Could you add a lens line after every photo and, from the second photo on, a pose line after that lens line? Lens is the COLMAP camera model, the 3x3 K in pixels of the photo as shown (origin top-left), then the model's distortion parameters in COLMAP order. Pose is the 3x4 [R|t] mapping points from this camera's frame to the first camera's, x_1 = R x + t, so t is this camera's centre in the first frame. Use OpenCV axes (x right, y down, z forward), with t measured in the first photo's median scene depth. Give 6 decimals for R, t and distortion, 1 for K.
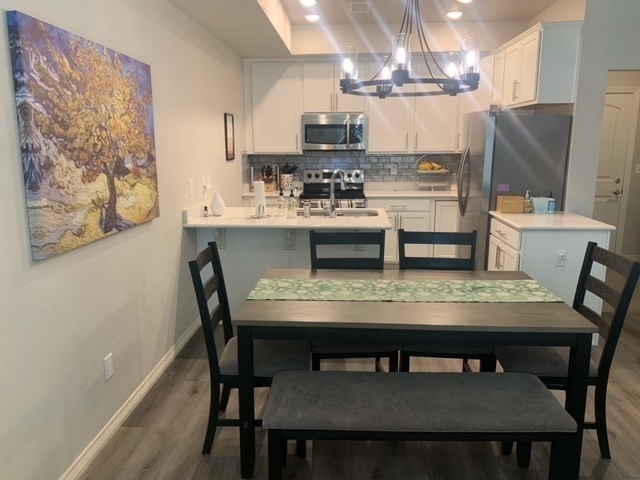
lens RADIAL K [[501.4, 0, 319.5], [0, 501.4, 240.2], [0, 0, 1]] dist [-0.001661, -0.012183]
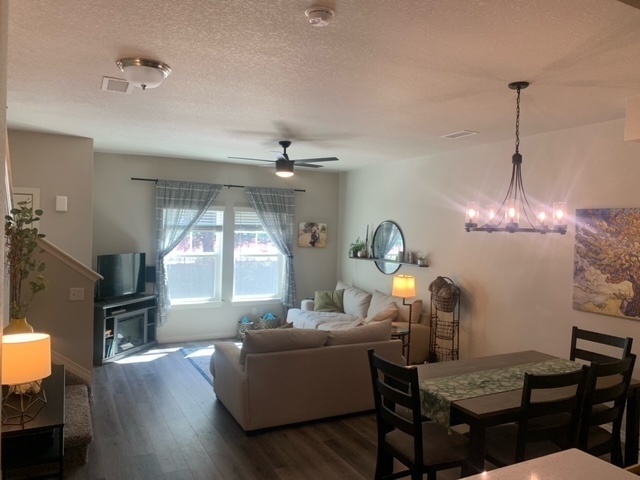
lens RADIAL K [[501.4, 0, 322.2], [0, 501.4, 238.4], [0, 0, 1]] dist [-0.001661, -0.012183]
pose [[-0.862352, -0.011583, -0.506177, 1.492263], [-0.120752, 0.975595, 0.183396, -0.513486], [0.491699, 0.219273, -0.842705, 2.098133]]
